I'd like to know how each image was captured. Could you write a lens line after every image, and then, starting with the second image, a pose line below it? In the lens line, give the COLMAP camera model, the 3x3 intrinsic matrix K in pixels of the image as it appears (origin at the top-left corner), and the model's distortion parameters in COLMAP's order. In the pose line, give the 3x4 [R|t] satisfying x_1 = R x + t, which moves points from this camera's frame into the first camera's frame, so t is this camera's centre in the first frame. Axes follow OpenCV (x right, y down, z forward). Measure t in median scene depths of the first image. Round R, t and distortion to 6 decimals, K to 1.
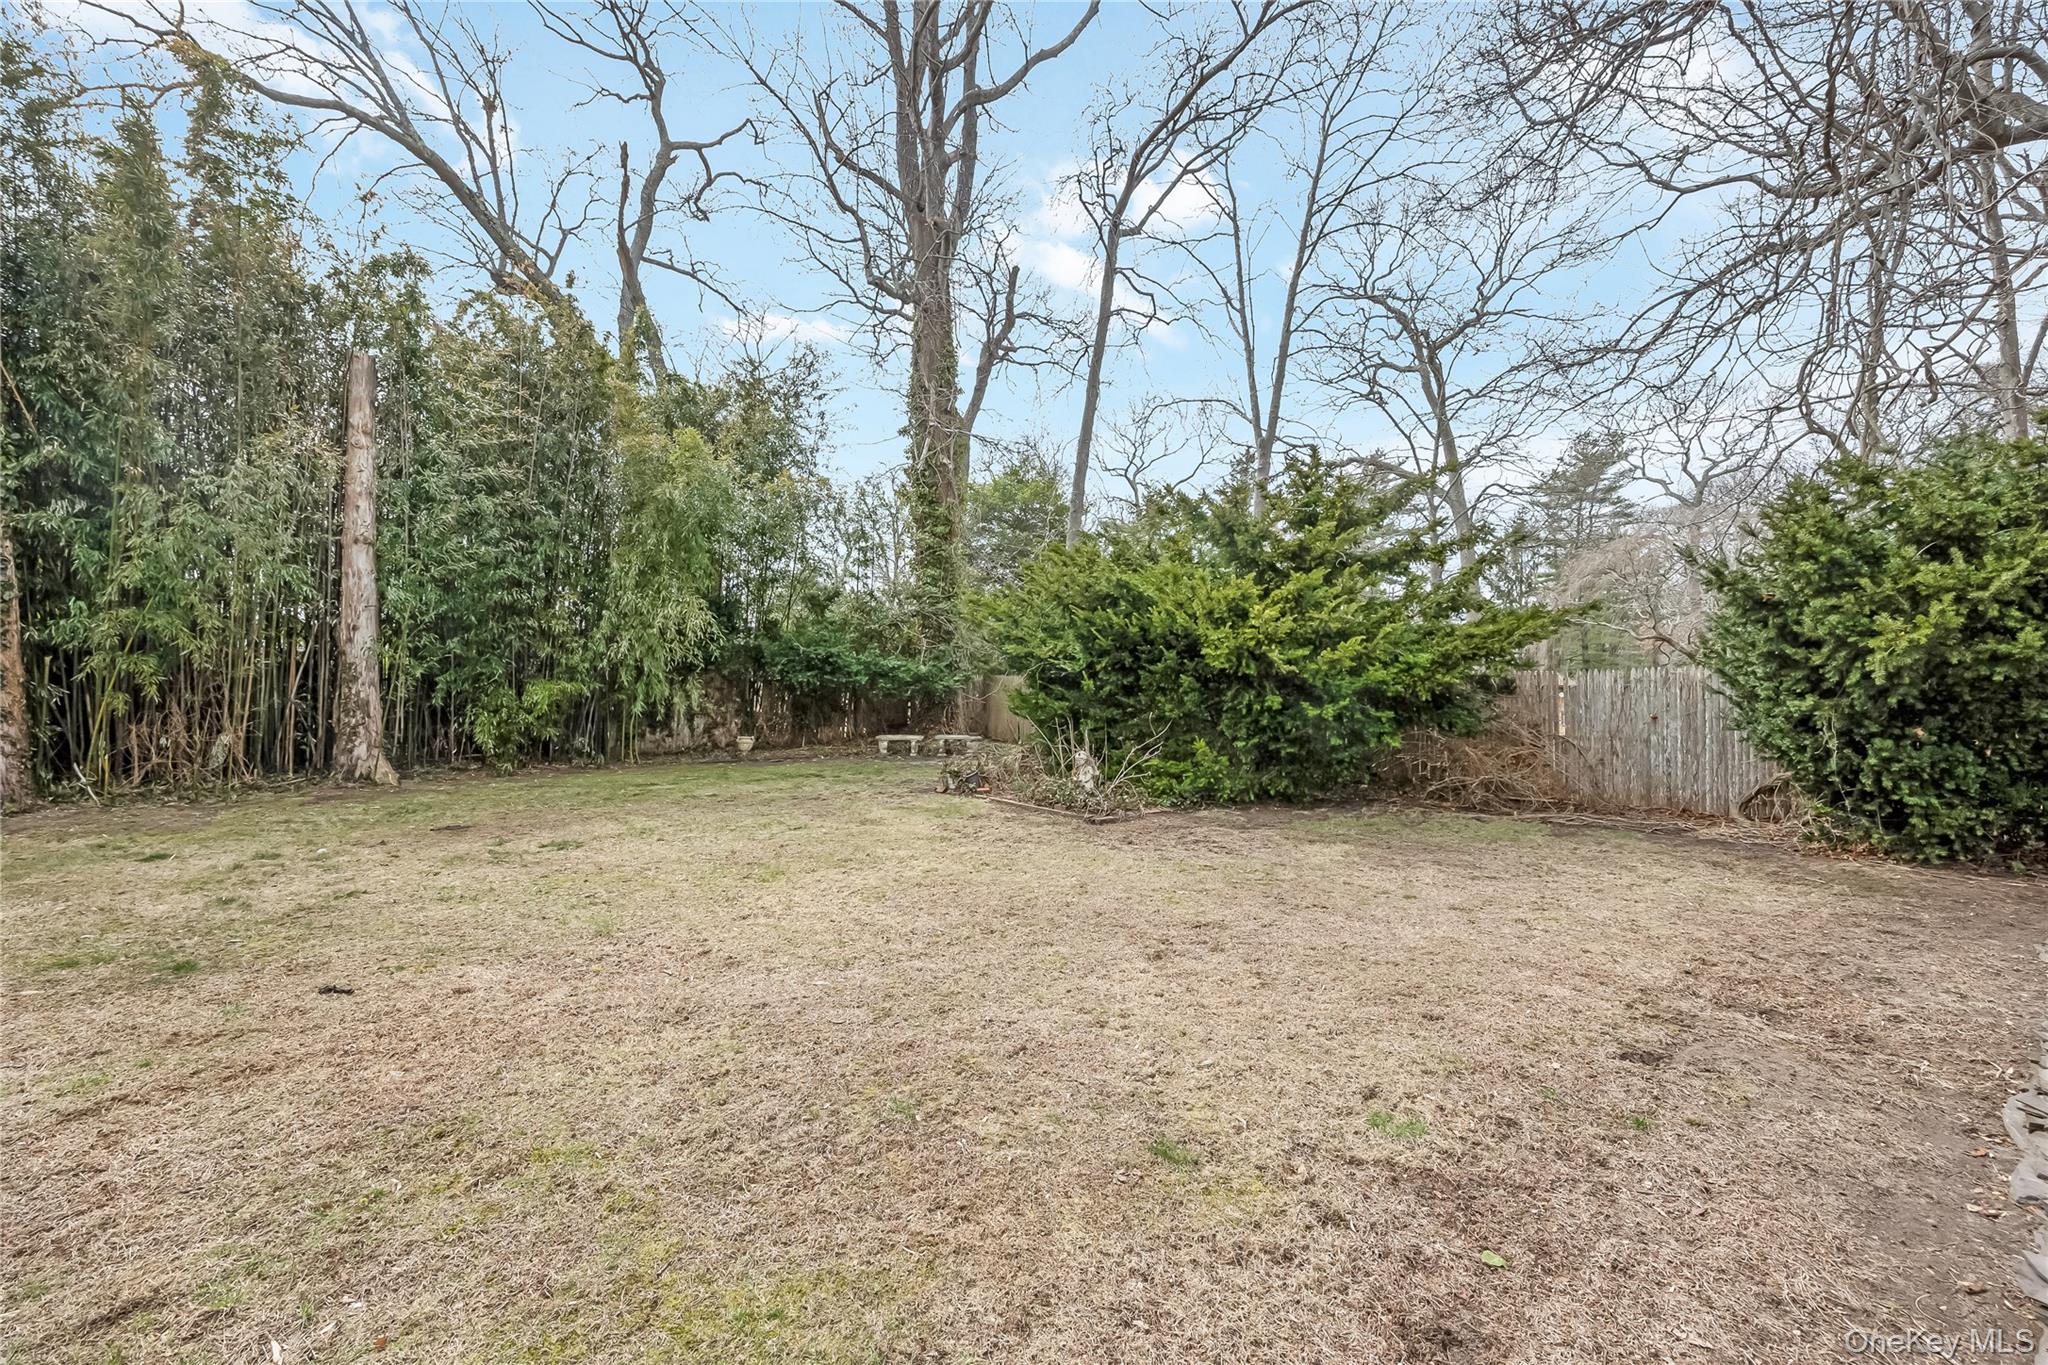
lens RADIAL K [[860.6, 0, 1024.0], [0, 860.6, 682.5], [0, 0, 1]] dist [0.000953, 0.000138]
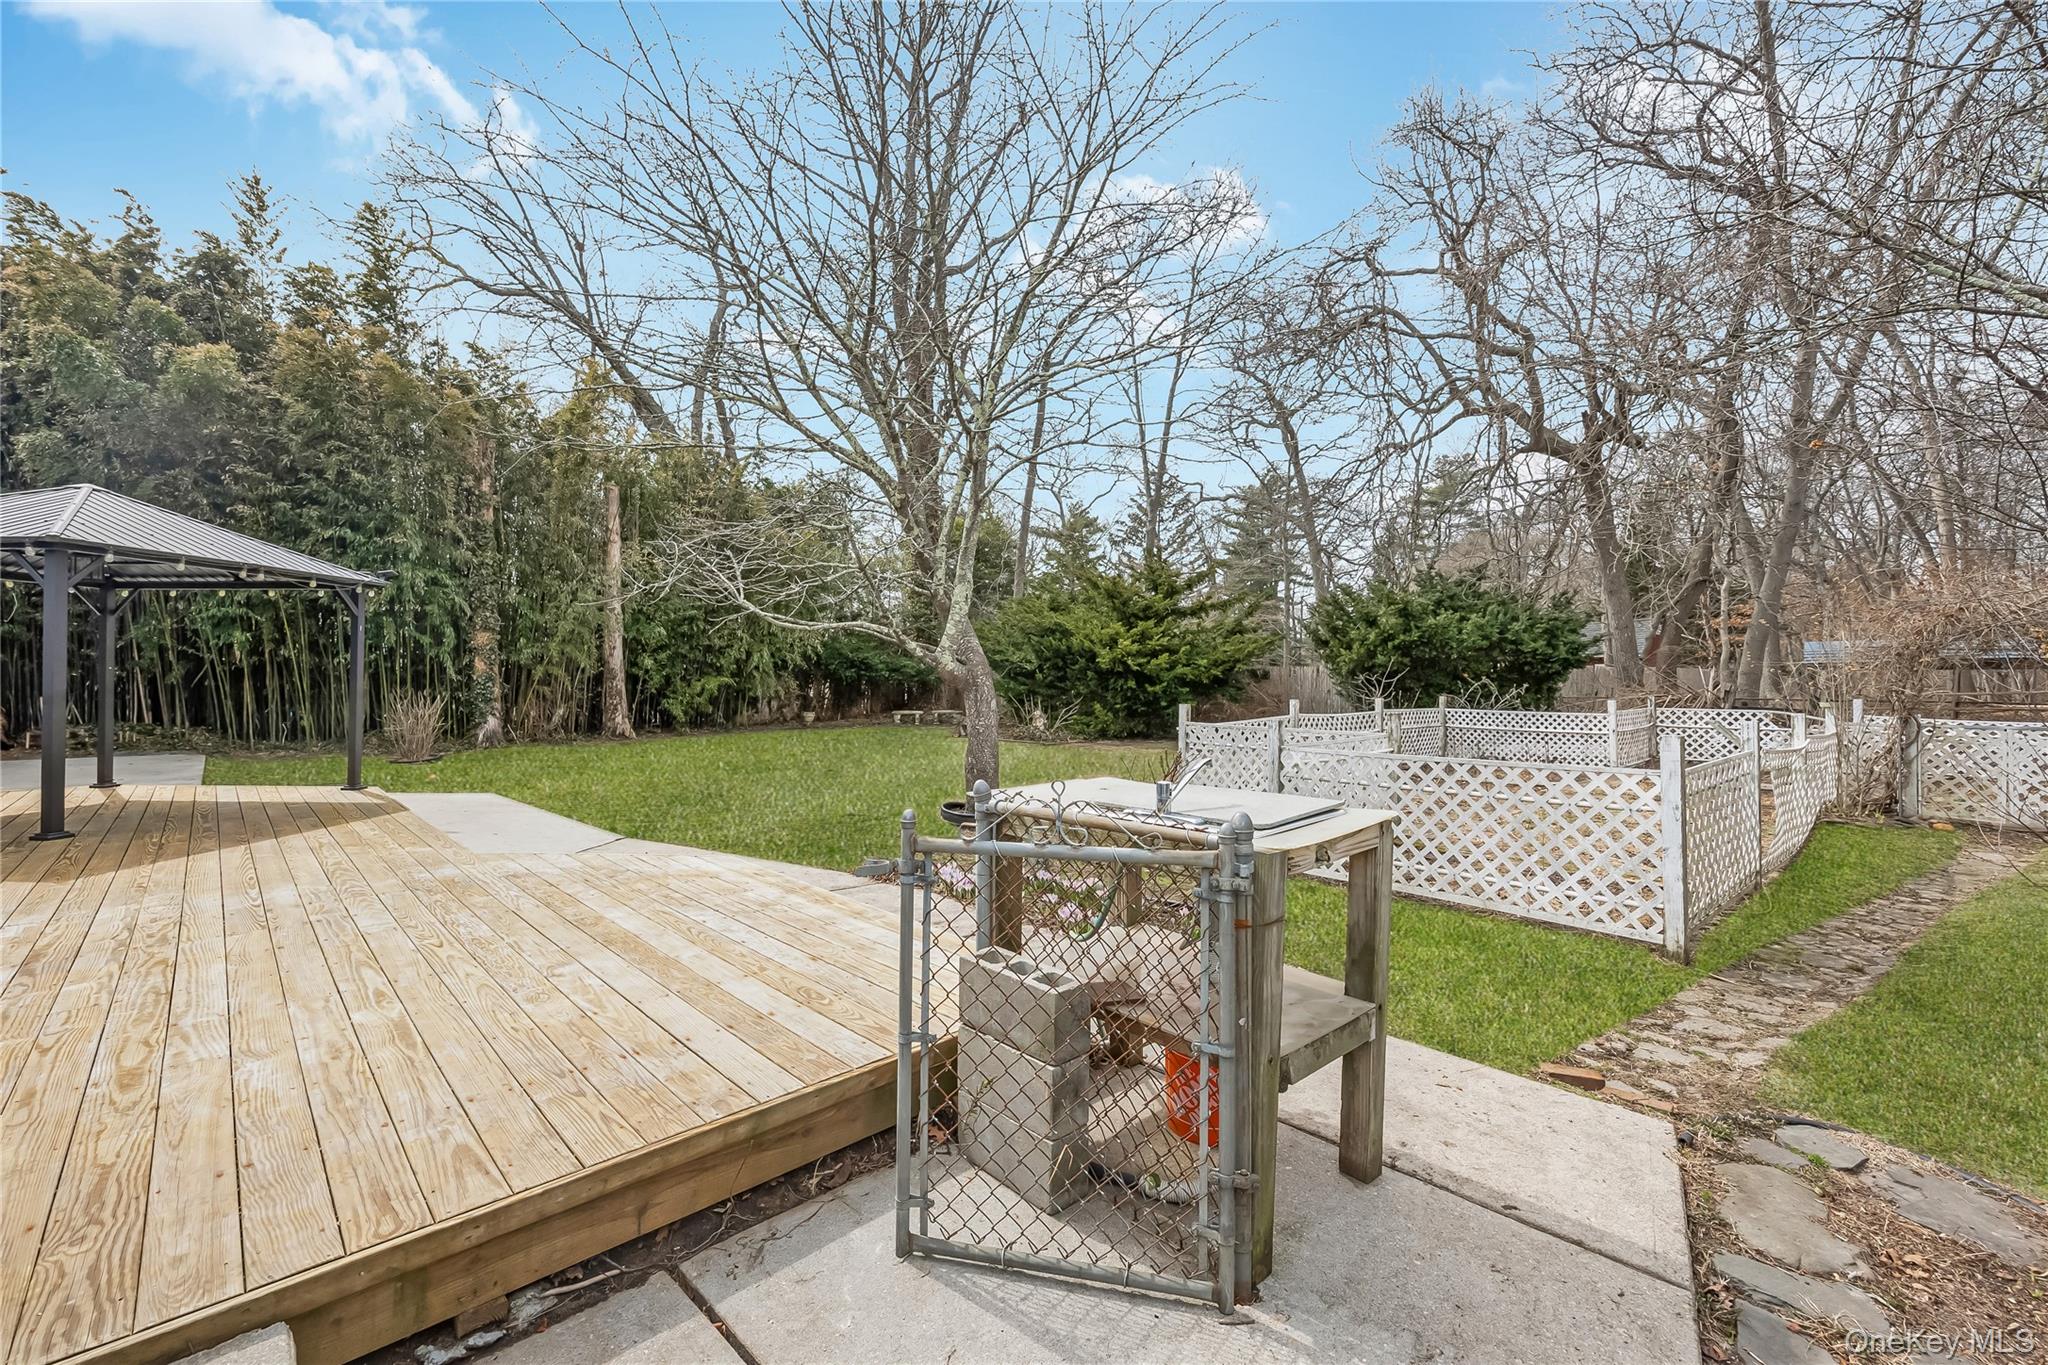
lens RADIAL K [[860.6, 0, 1024.0], [0, 860.6, 682.5], [0, 0, 1]] dist [0.000953, 0.000138]
pose [[0.996313, -0.010410, 0.085155, -0.113252], [0.009420, 0.999883, 0.012022, -0.006774], [-0.085270, -0.011176, 0.996295, -0.825977]]
